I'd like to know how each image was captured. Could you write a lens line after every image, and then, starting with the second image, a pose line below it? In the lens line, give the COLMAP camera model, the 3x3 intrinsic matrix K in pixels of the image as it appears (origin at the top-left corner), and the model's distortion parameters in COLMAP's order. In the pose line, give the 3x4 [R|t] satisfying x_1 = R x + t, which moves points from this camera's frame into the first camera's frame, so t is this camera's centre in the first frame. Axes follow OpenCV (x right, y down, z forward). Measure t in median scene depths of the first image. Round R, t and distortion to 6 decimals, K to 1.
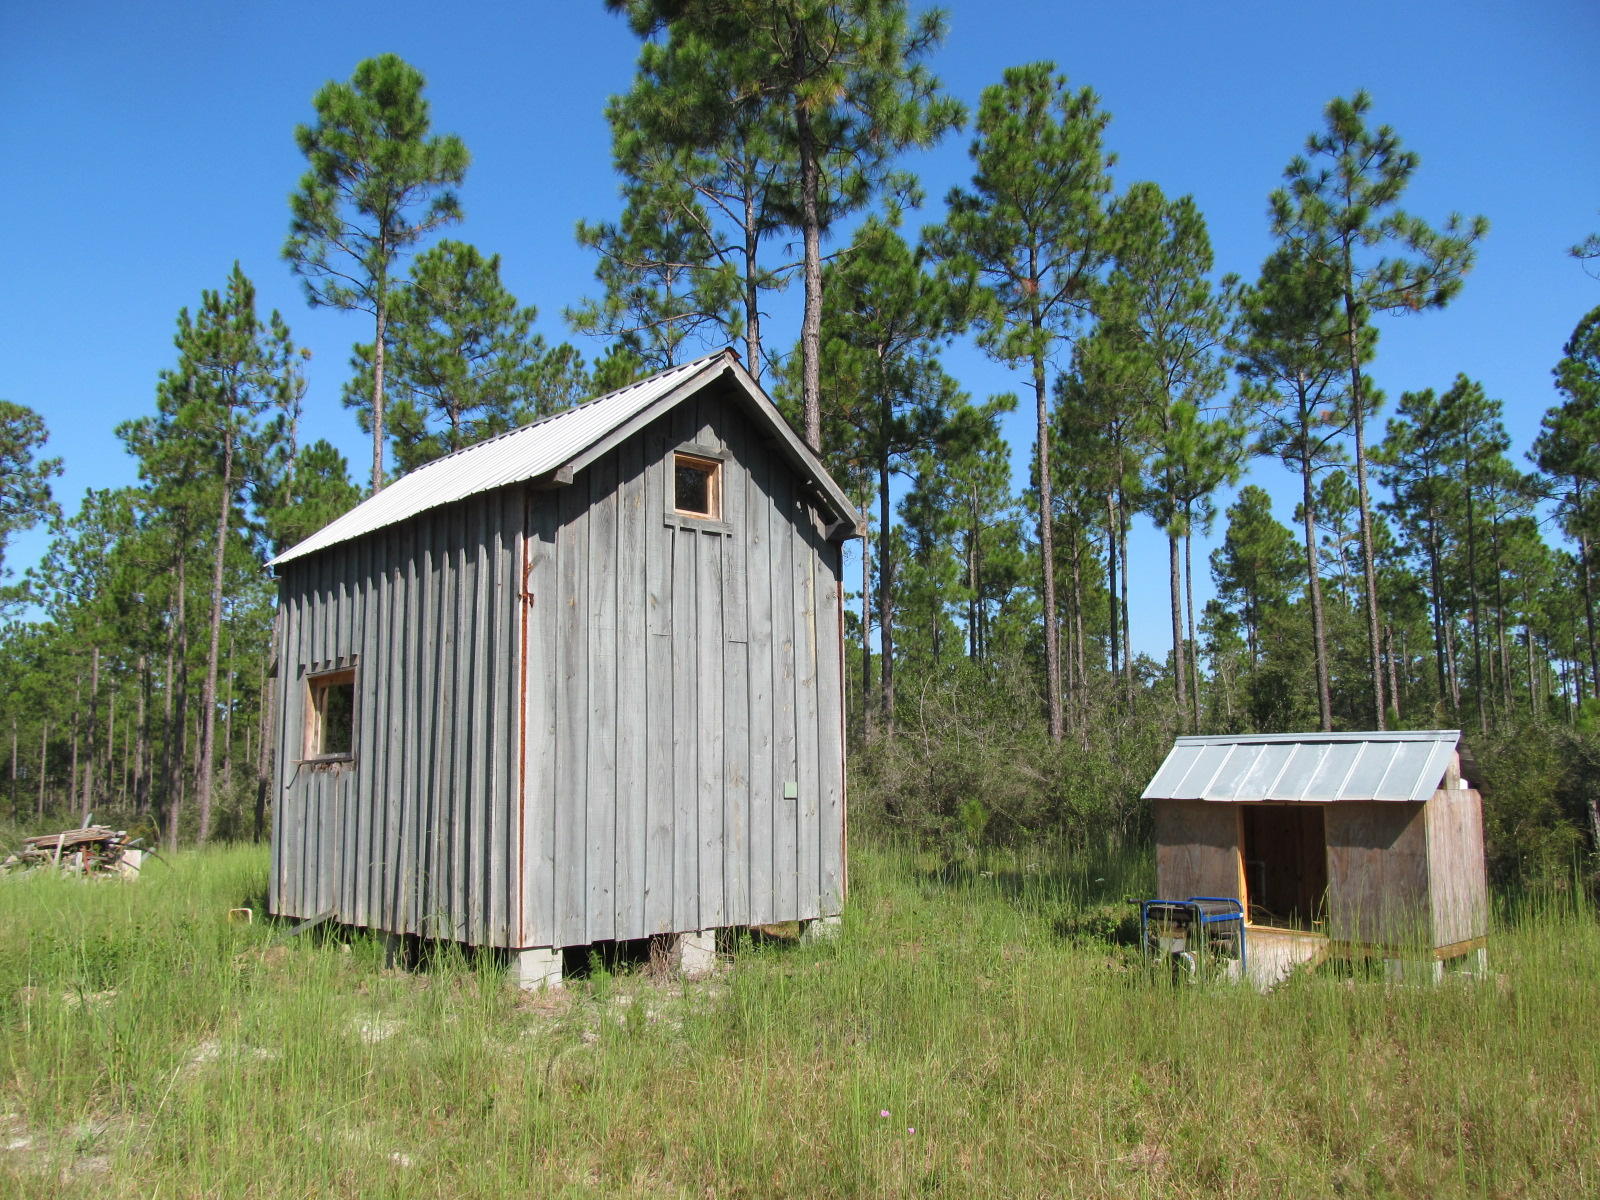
lens RADIAL K [[1302.3, 0, 800.0], [0, 1302.3, 600.0], [0, 0, 1]] dist [-0.075986, 0.004662]
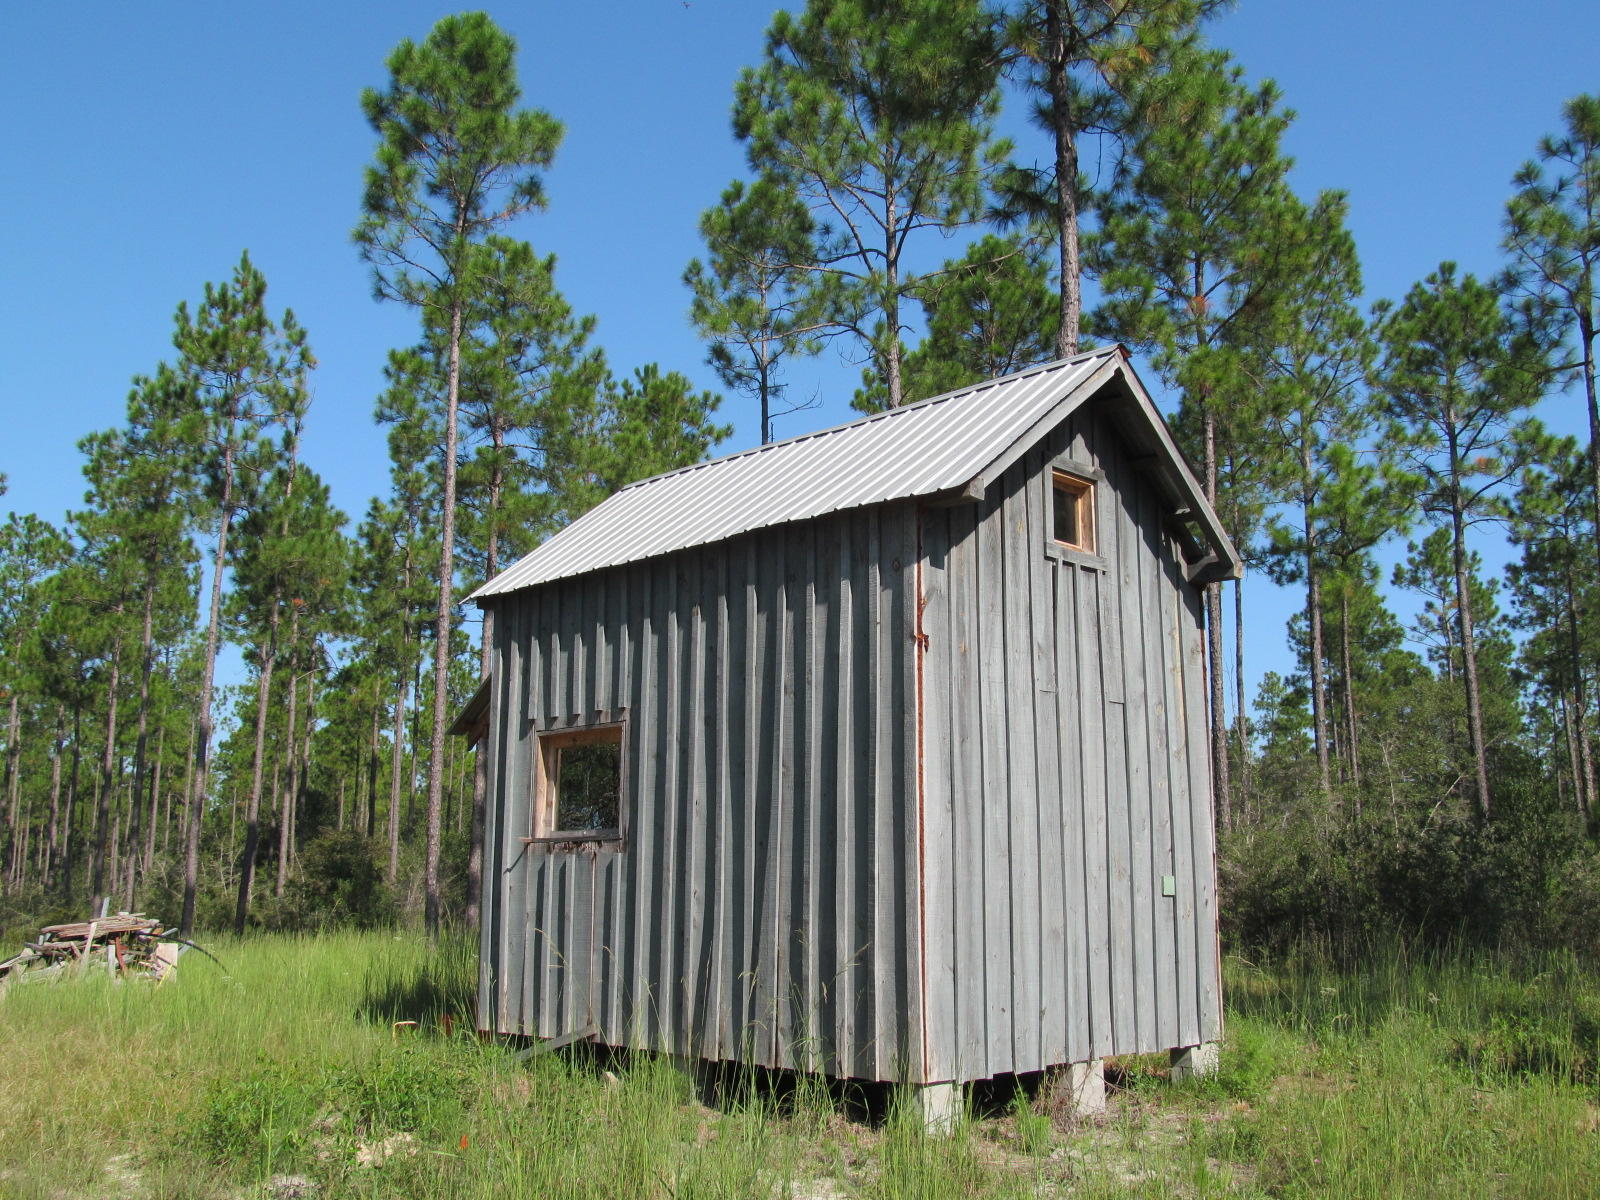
lens RADIAL K [[1462.3, 0, 800.0], [0, 1462.3, 600.0], [0, 0, 1]] dist [-0.036985, -0.004578]
pose [[0.999523, 0.023034, 0.020553, -0.109303], [-0.022121, 0.998805, -0.043591, 0.005187], [-0.021533, 0.043115, 0.998838, 0.034626]]
